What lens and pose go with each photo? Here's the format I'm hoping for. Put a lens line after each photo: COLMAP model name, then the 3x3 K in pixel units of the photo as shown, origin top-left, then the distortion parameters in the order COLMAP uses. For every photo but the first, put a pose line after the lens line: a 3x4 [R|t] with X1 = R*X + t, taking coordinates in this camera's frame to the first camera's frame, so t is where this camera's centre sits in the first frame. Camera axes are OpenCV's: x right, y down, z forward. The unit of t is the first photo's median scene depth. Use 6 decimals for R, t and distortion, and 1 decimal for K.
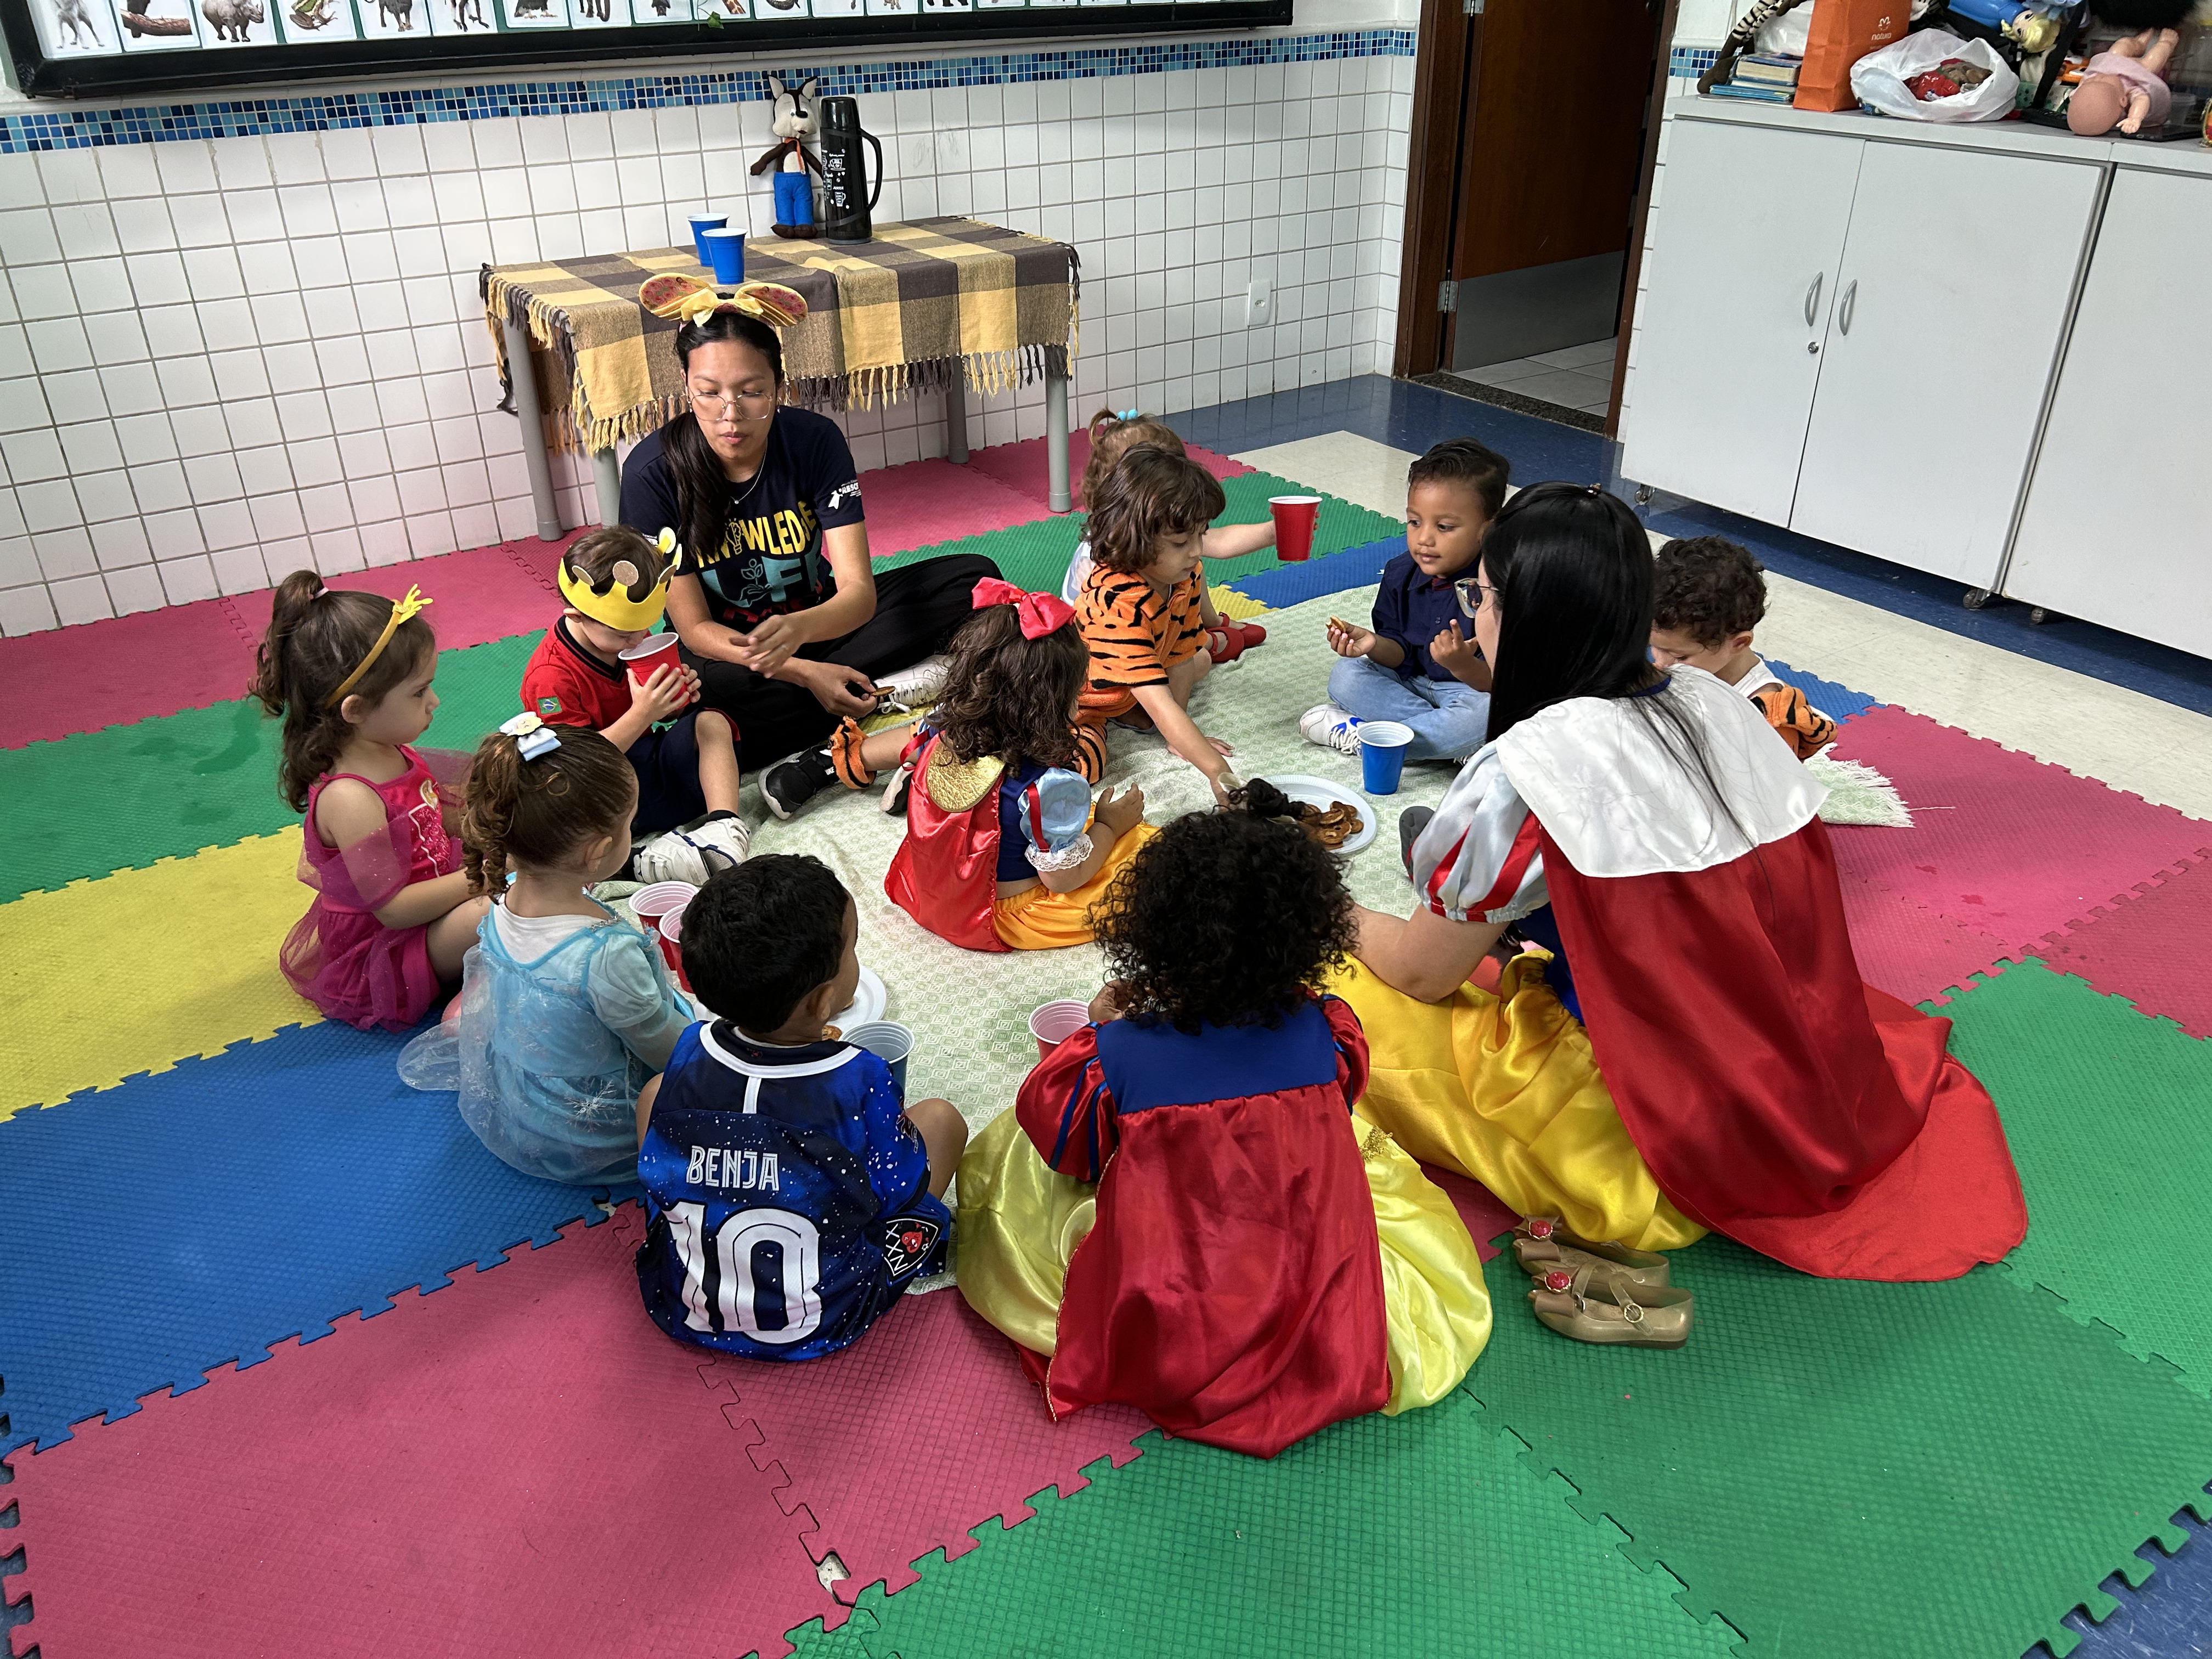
lens RADIAL K [[1674.2, 0, 1104.6], [0, 1674.2, 833.2], [0, 0, 1]] dist [-0.001910, 0.003267]
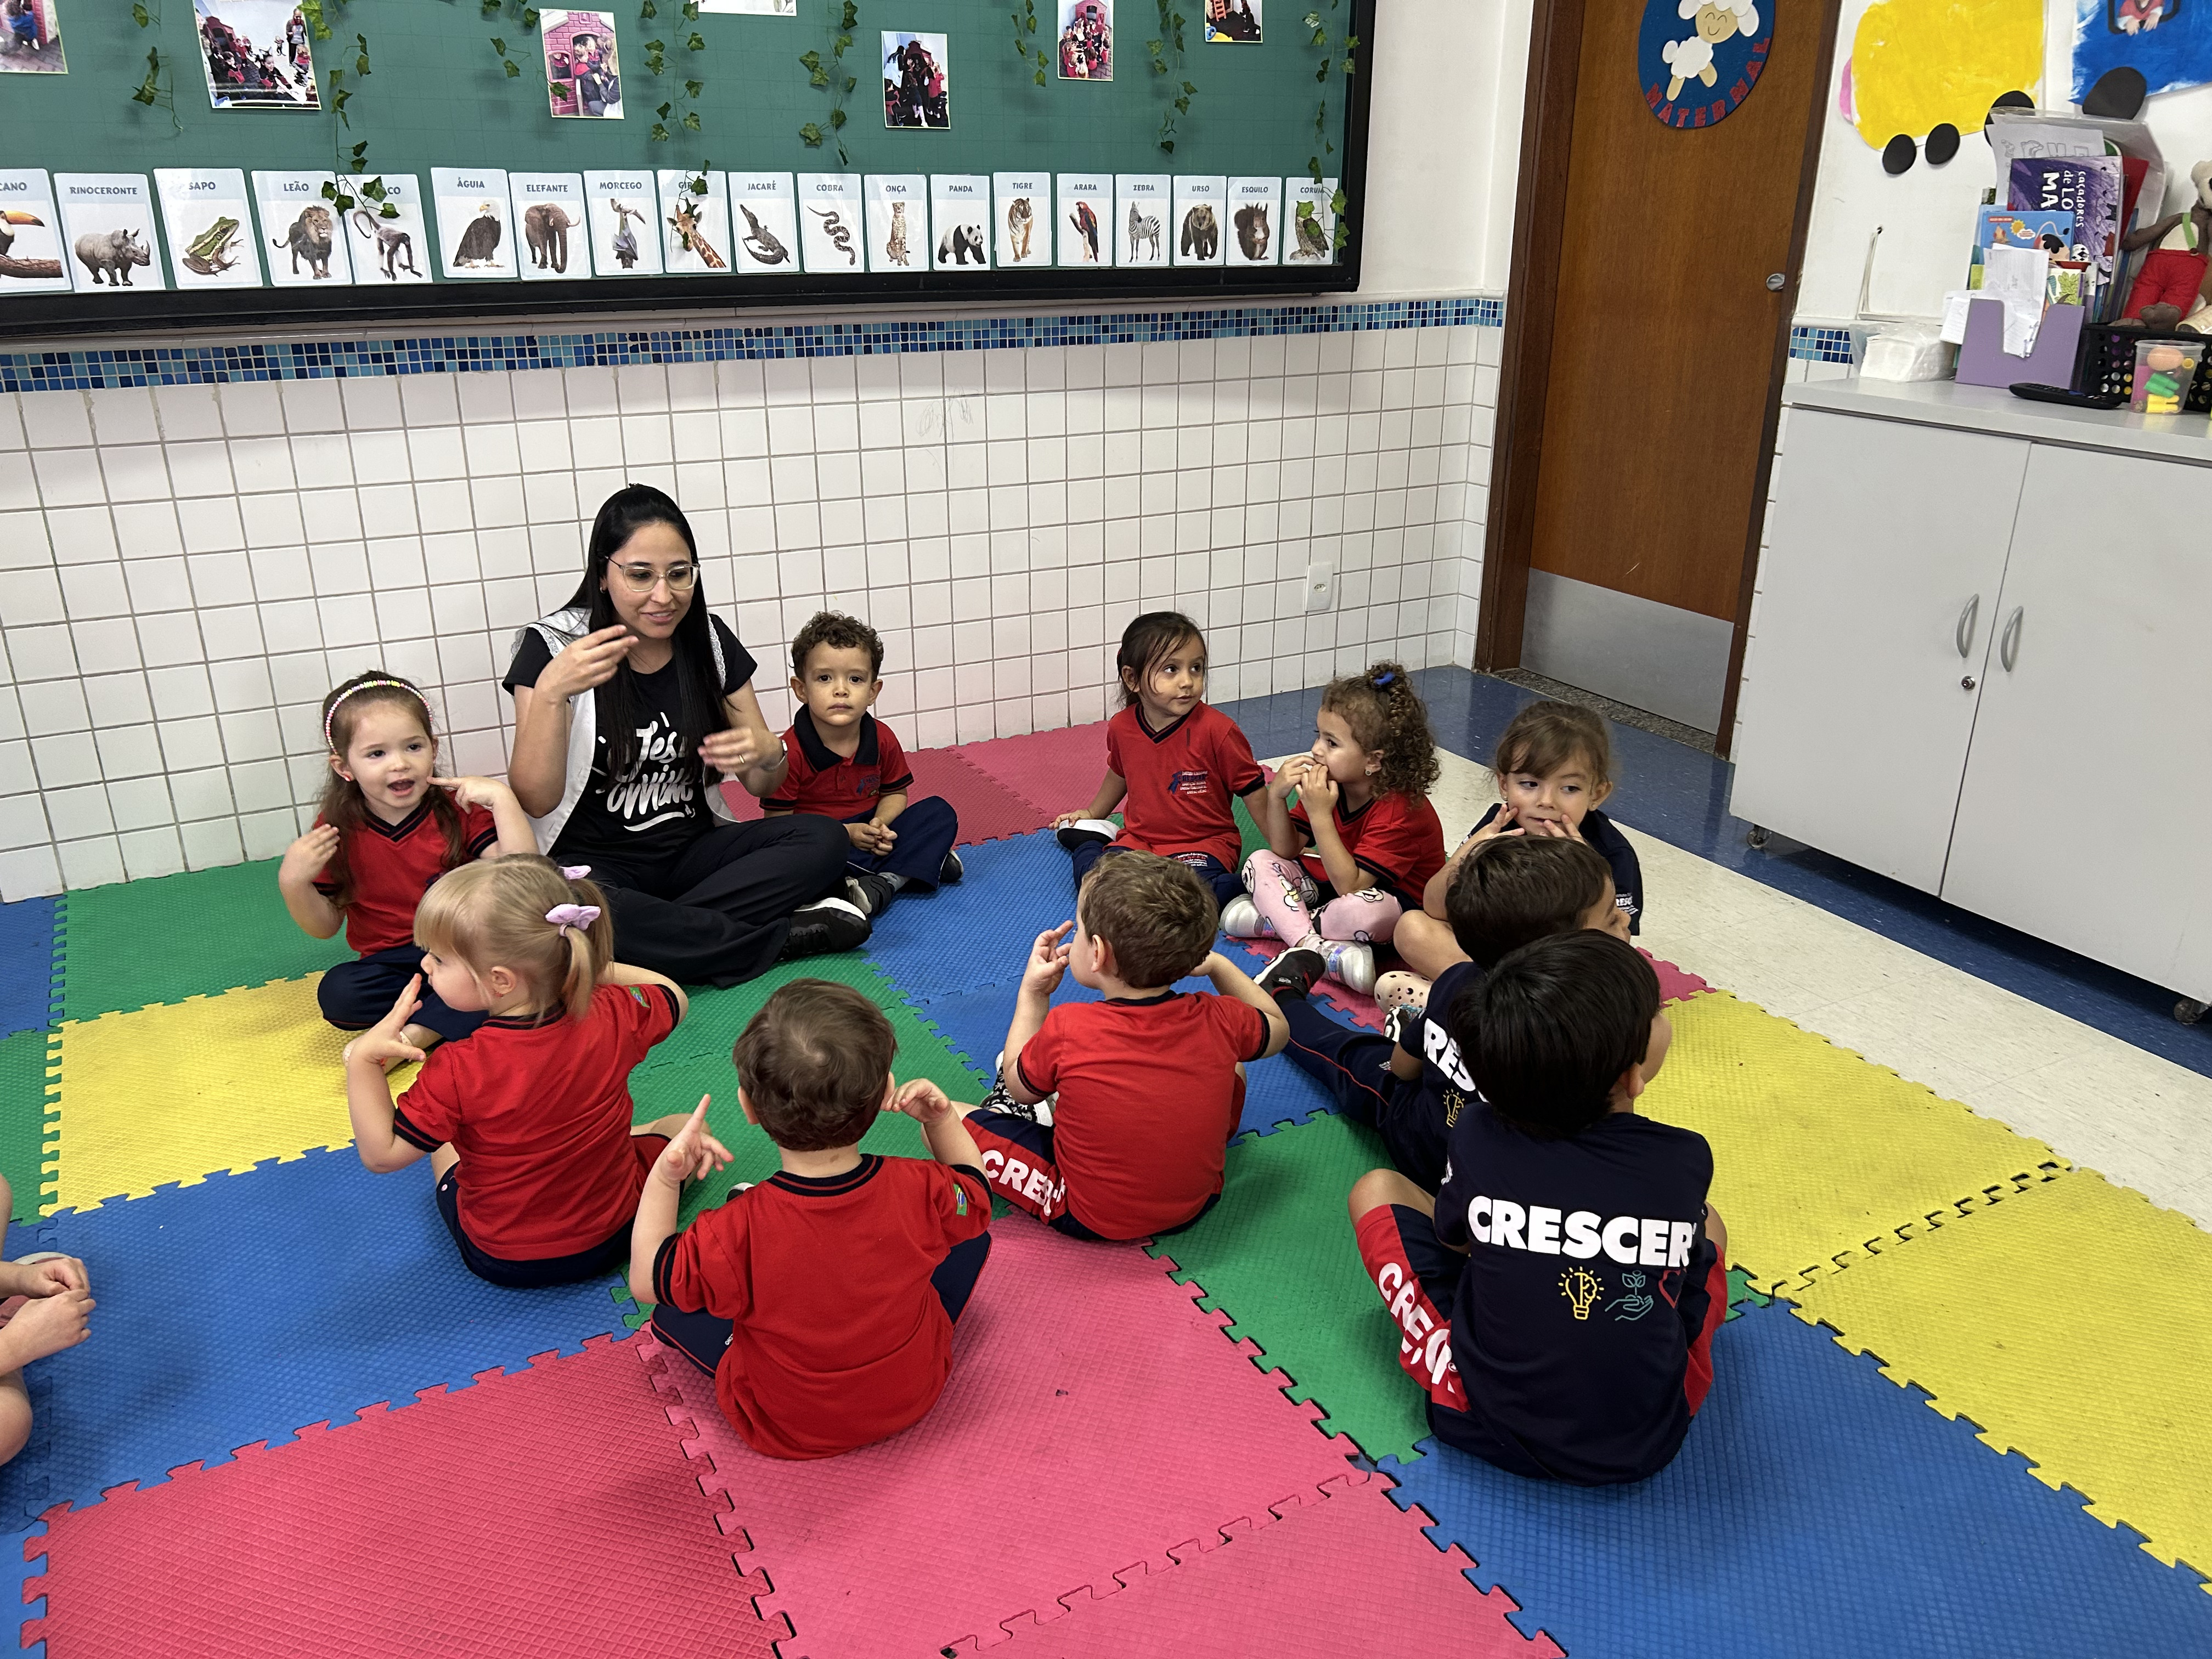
lens RADIAL K [[1674.2, 0, 1107.8], [0, 1674.2, 825.1], [0, 0, 1]] dist [-0.001910, 0.003267]
pose [[0.996214, 0.044881, -0.074450, 0.067853], [-0.054633, 0.989391, -0.134612, -0.085234], [0.067619, 0.138170, 0.988097, 0.170363]]
